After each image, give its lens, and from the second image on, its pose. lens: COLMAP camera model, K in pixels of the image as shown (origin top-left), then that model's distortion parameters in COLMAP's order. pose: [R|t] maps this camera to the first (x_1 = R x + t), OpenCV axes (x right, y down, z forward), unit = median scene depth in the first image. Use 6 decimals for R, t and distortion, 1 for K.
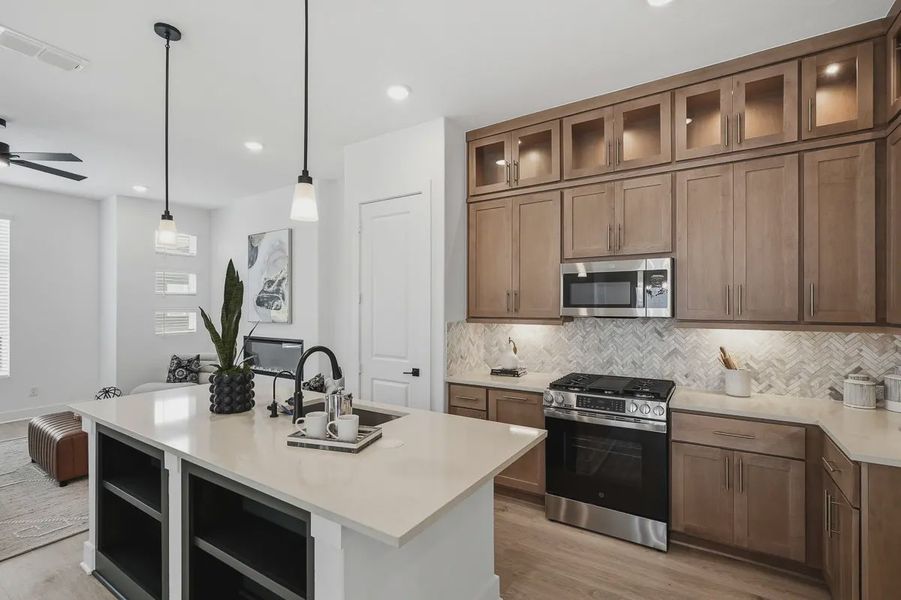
lens RADIAL K [[412.6, 0, 447.0], [0, 412.6, 306.5], [0, 0, 1]] dist [-0.015071, 0.006110]
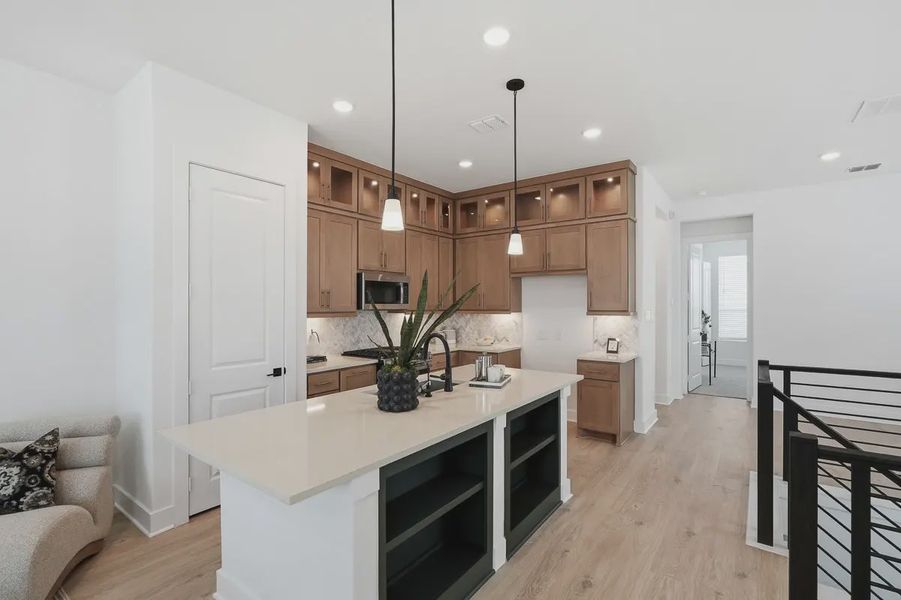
lens RADIAL K [[412.6, 0, 449.3], [0, 412.6, 305.8], [0, 0, 1]] dist [-0.015071, 0.006110]
pose [[0.062742, -0.005048, 0.998017, -1.061418], [0.000304, 0.999987, 0.005039, 0.002272], [-0.998030, -0.000013, 0.062742, 0.581369]]
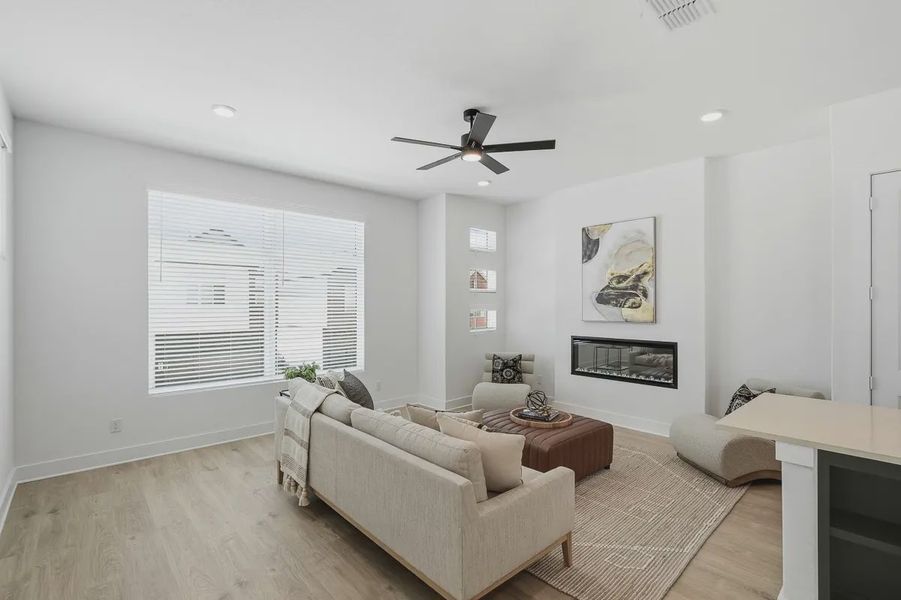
lens RADIAL K [[412.6, 0, 451.8], [0, 412.6, 303.5], [0, 0, 1]] dist [-0.015071, 0.006110]
pose [[0.968376, -0.003729, -0.249469, -0.933391], [0.003468, 0.999993, -0.001485, -0.002451], [0.249472, 0.000573, 0.968382, 0.045012]]
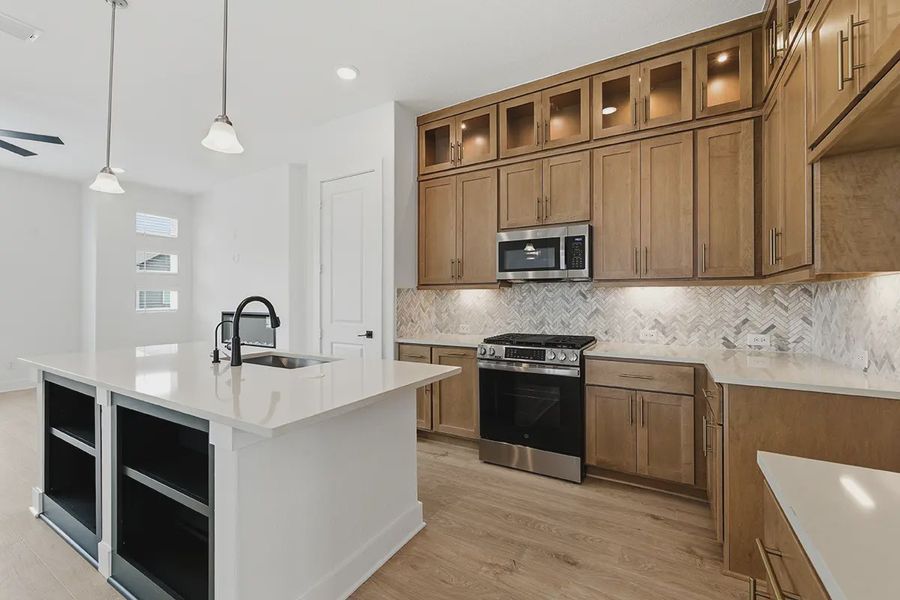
lens RADIAL K [[374.9, 0, 451.6], [0, 374.9, 298.2], [0, 0, 1]] dist [-0.002352, -0.000159]
pose [[0.998677, -0.000716, 0.051415, 0.096799], [0.000783, 0.999999, -0.001271, 0.069152], [-0.051414, 0.001309, 0.998677, -0.005523]]
